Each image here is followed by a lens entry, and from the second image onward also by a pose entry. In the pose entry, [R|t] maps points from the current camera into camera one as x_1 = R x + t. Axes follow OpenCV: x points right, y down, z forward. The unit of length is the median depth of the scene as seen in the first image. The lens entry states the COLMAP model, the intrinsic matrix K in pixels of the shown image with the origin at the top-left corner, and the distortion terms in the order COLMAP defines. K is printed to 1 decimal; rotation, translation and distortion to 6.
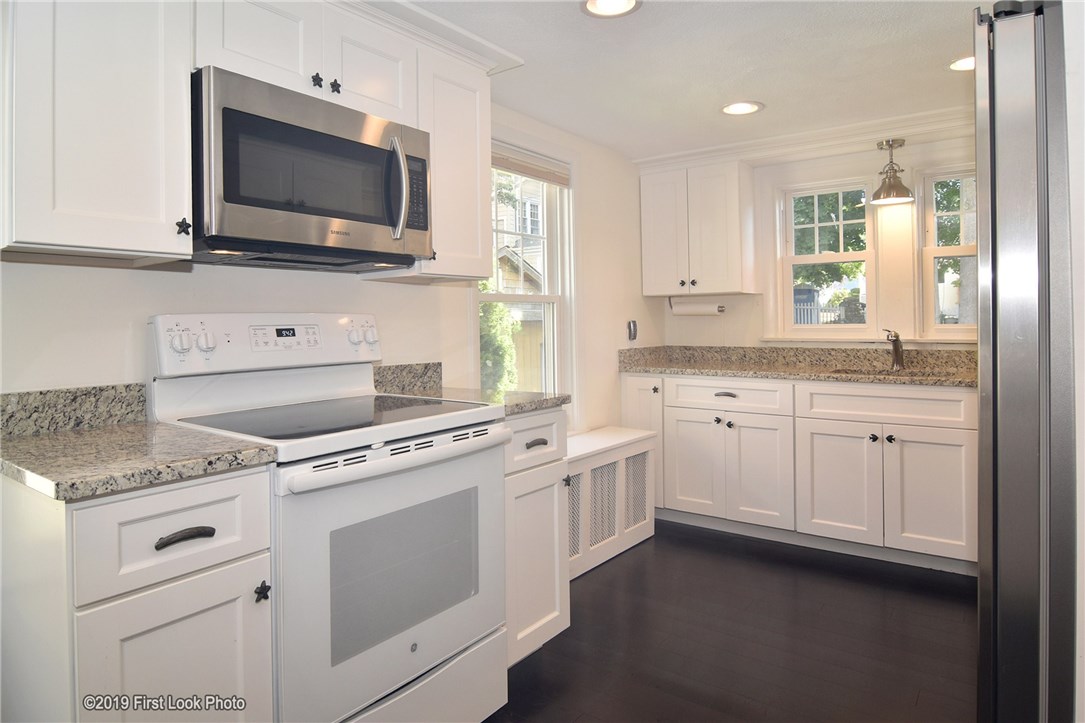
lens RADIAL K [[732.5, 0, 541.1], [0, 732.5, 352.4], [0, 0, 1]] dist [-0.032912, 0.000318]
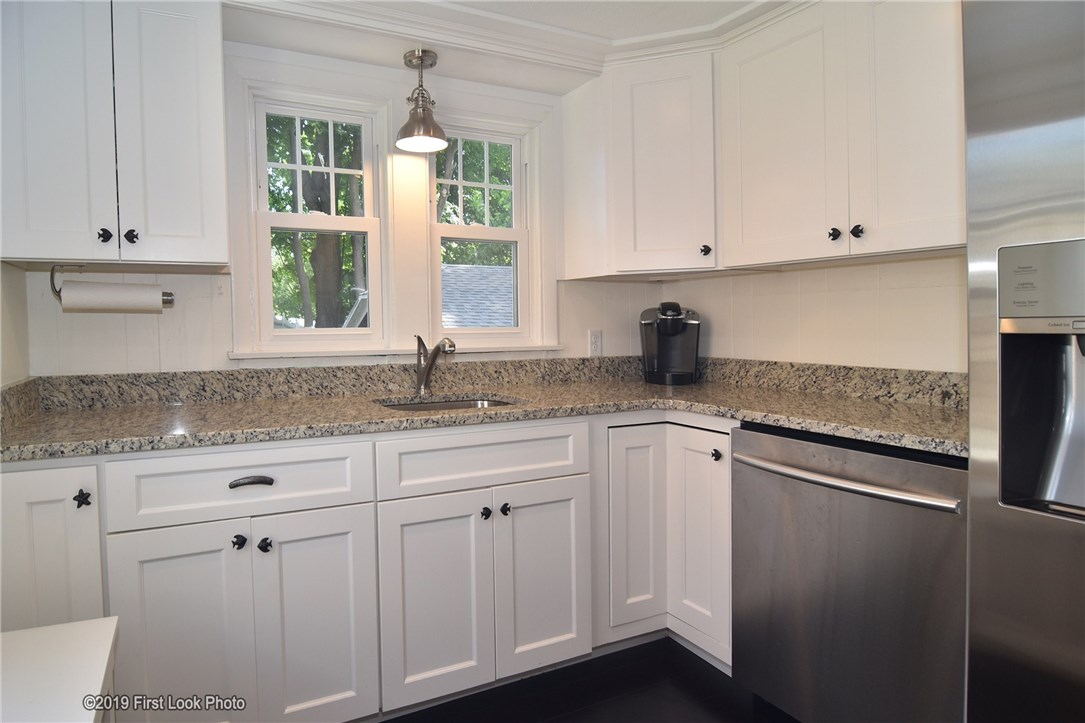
lens RADIAL K [[732.5, 0, 541.1], [0, 732.5, 352.4], [0, 0, 1]] dist [-0.032912, 0.000318]
pose [[0.576131, -0.029069, 0.816840, -0.011079], [0.036897, 0.999274, 0.009537, -0.017440], [-0.816524, 0.024644, 0.576785, 0.498132]]
